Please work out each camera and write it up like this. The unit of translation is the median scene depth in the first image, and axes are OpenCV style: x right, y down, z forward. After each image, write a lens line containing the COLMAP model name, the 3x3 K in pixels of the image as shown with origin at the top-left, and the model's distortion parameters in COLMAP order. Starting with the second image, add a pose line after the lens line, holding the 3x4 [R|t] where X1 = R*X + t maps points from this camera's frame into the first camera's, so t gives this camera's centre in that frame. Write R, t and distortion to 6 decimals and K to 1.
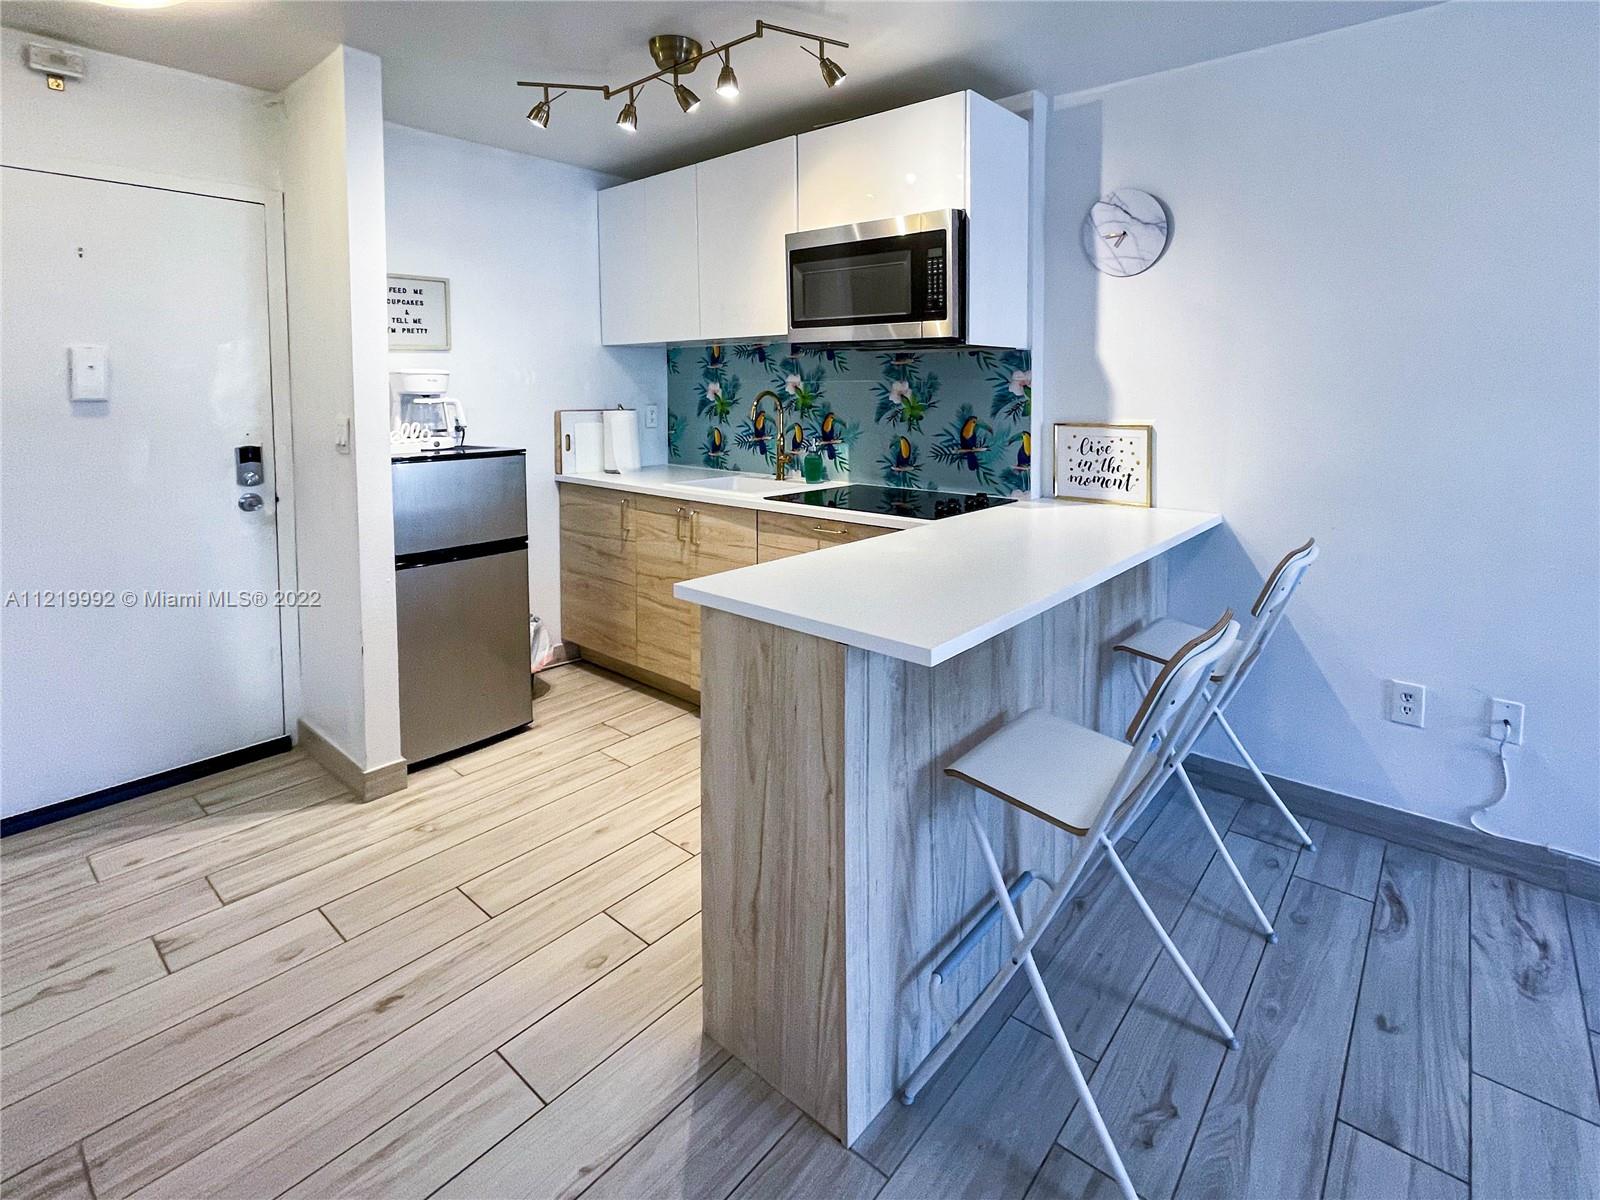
lens RADIAL K [[770.0, 0, 888.9], [0, 770.0, 444.6], [0, 0, 1]] dist [0.003425, -0.002253]
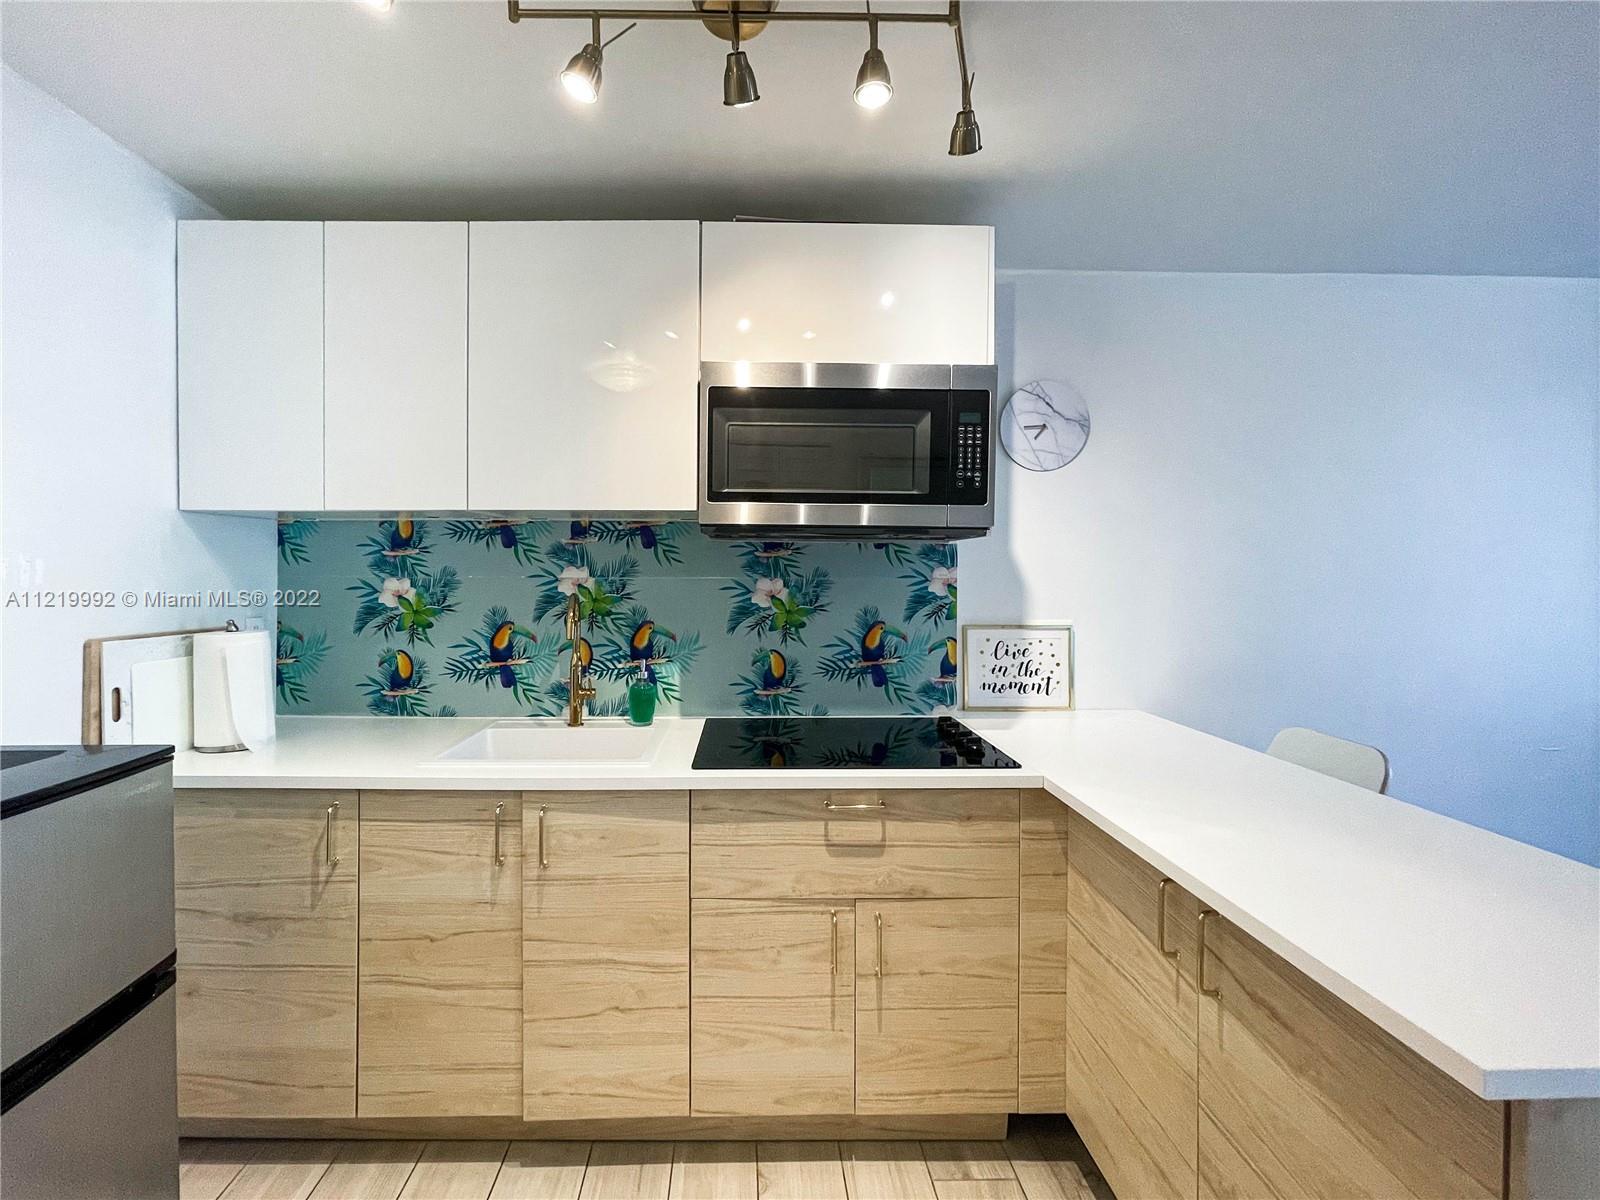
lens RADIAL K [[693.4, 0, 795.7], [0, 693.4, 584.2], [0, 0, 1]] dist [-0.006723, 0.000336]
pose [[0.784821, -0.009706, 0.619647, -0.407055], [0.044216, 0.998206, -0.040367, -0.048655], [-0.618144, 0.059080, 0.783842, 0.453476]]
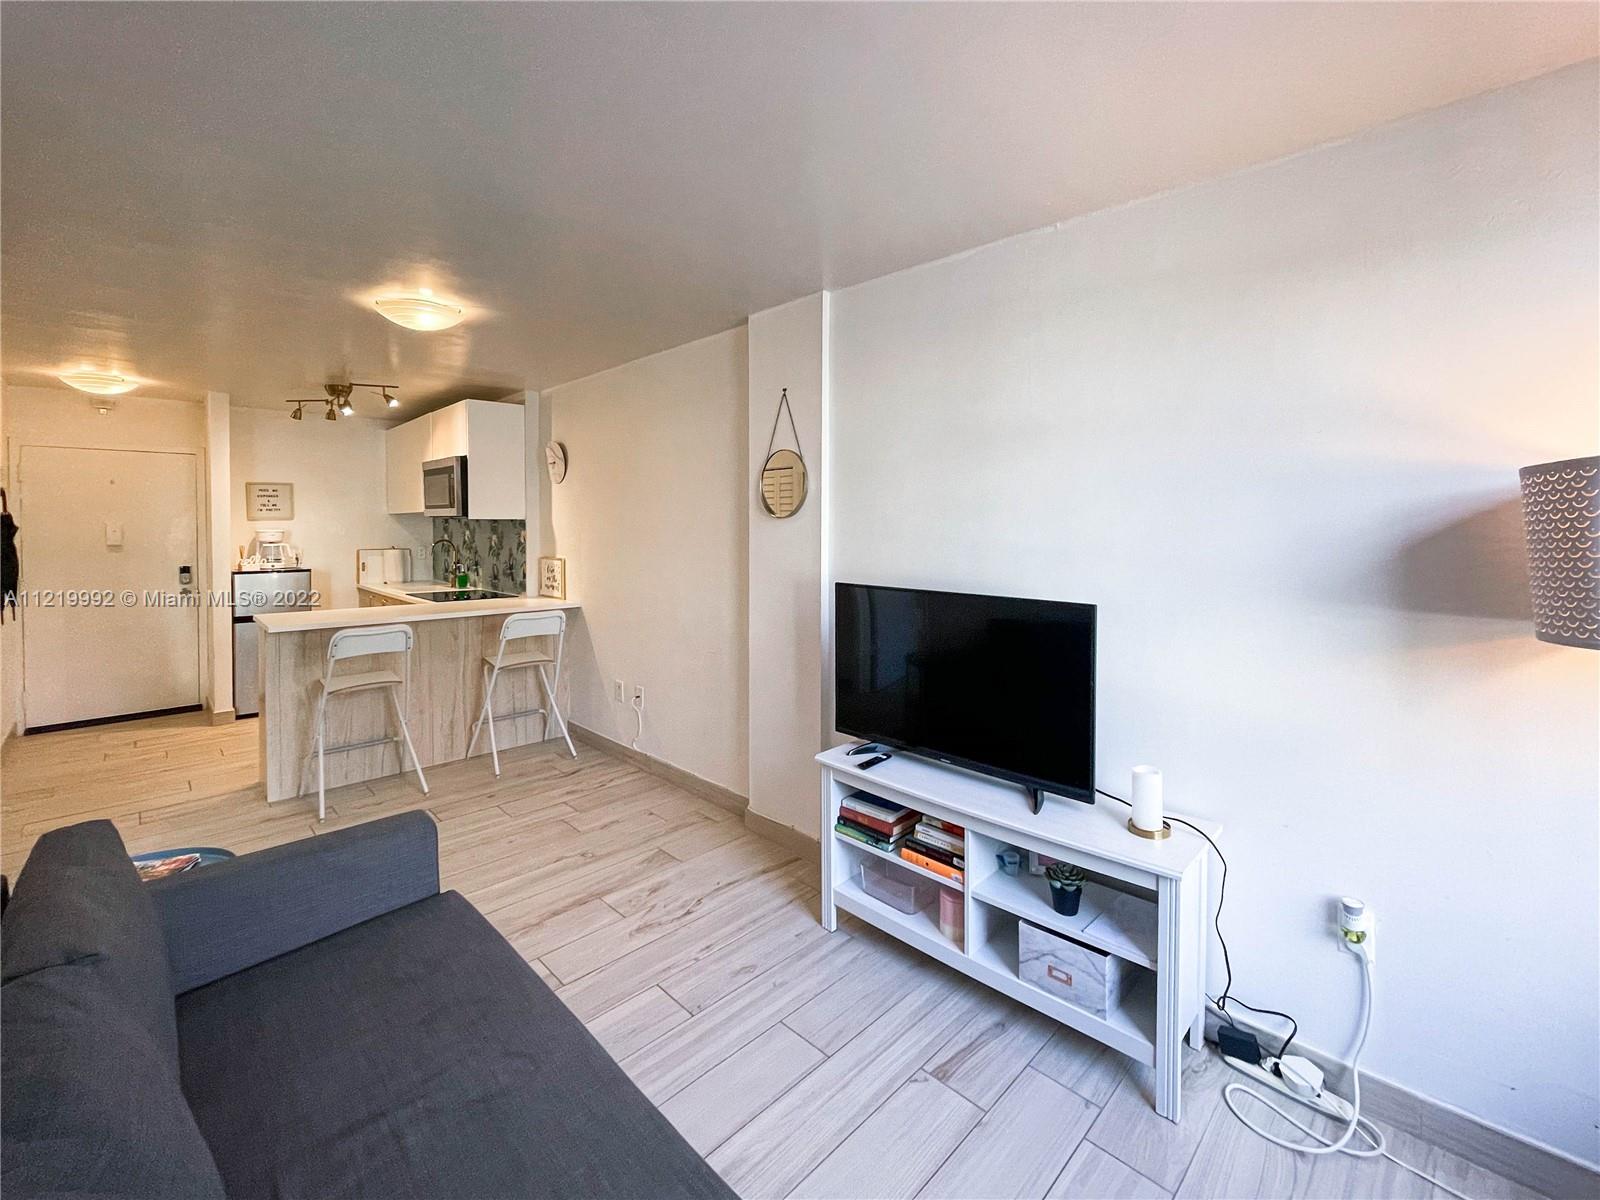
lens RADIAL K [[693.4, 0, 781.4], [0, 693.4, 554.3], [0, 0, 1]] dist [-0.006723, 0.000336]
pose [[0.987120, 0.004618, -0.159912, 1.012883], [-0.010599, 0.999275, -0.036566, 0.020547], [0.159627, 0.037789, 0.986454, -0.579030]]
